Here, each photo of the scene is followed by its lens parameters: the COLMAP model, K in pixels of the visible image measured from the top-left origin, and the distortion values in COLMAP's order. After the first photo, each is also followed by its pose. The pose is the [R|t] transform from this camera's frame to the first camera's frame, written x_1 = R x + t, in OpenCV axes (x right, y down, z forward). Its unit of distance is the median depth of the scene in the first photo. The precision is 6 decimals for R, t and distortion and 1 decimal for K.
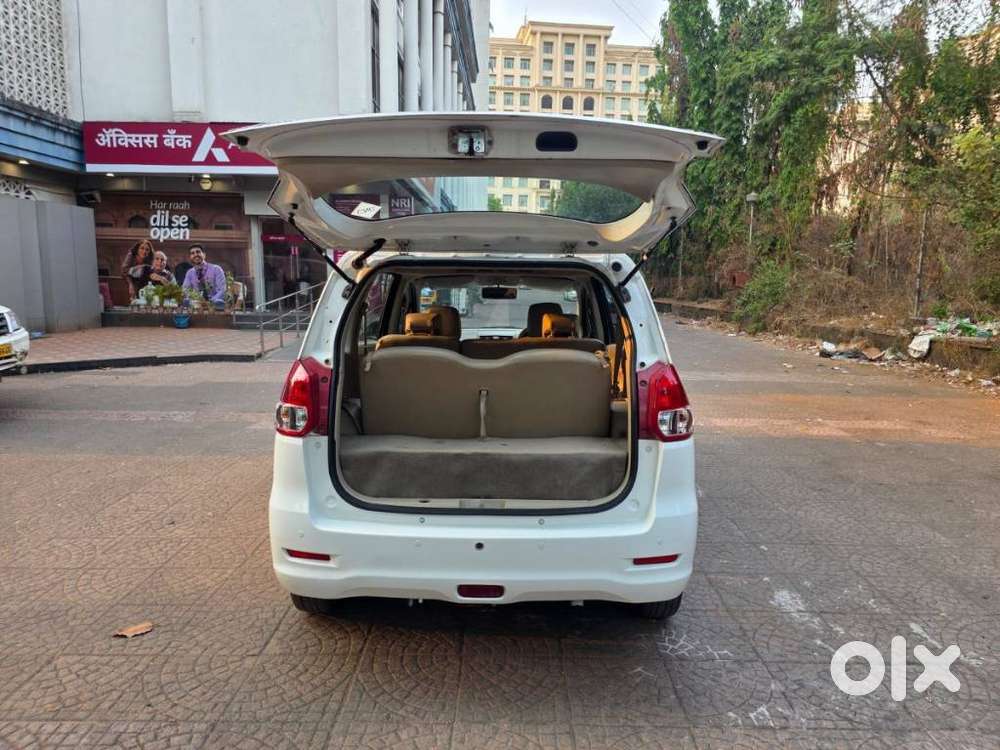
lens RADIAL K [[642.2, 0, 500.0], [0, 642.2, 375.0], [0, 0, 1]] dist [0.058164, -0.088608]
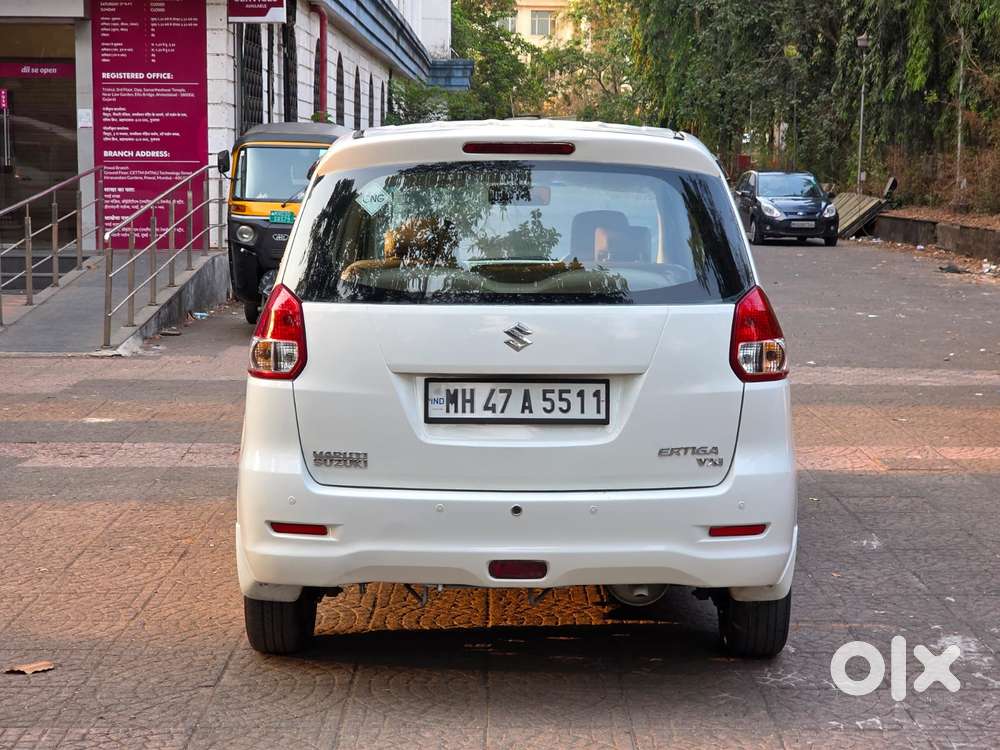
lens RADIAL K [[1889.4, 0, 500.0], [0, 1889.4, 375.0], [0, 0, 1]] dist [-0.256023, 1.848350]
pose [[0.999923, -0.008471, 0.009122, -0.010252], [0.008757, 0.999455, -0.031813, 0.024269], [-0.008848, 0.031891, 0.999452, -0.191916]]
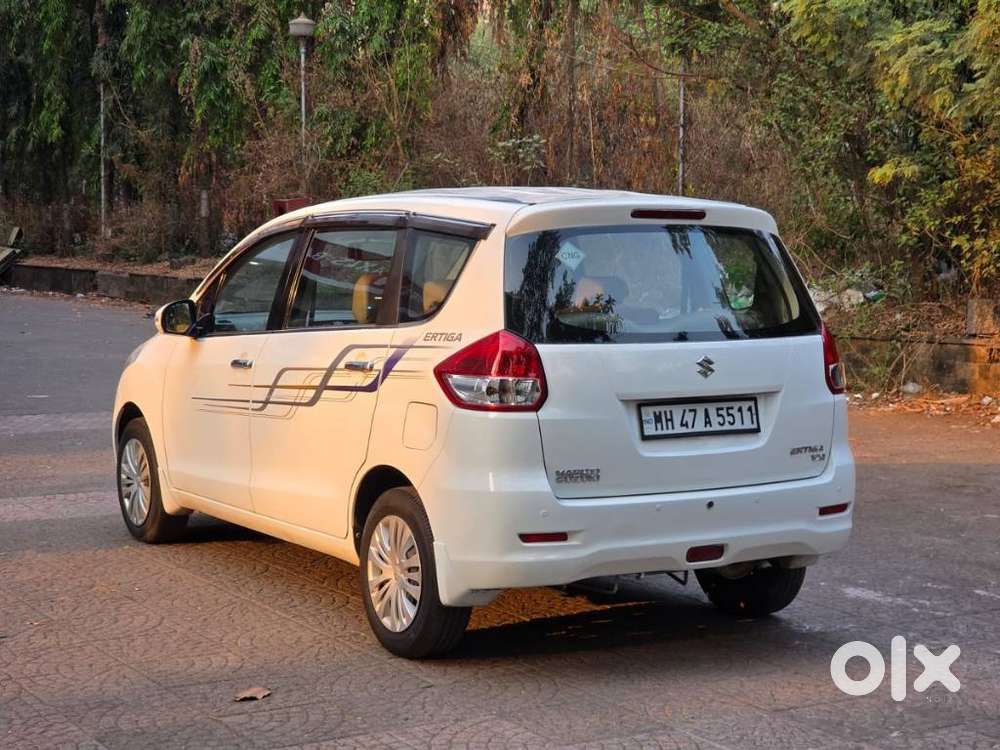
lens RADIAL K [[1890.3, 0, 500.0], [0, 1890.3, 375.0], [0, 0, 1]] dist [-0.010835, -0.127897]
pose [[0.841645, -0.050768, 0.537639, -0.264969], [0.080467, 0.996247, -0.031893, 0.018569], [-0.534002, 0.070105, 0.842572, -0.186246]]
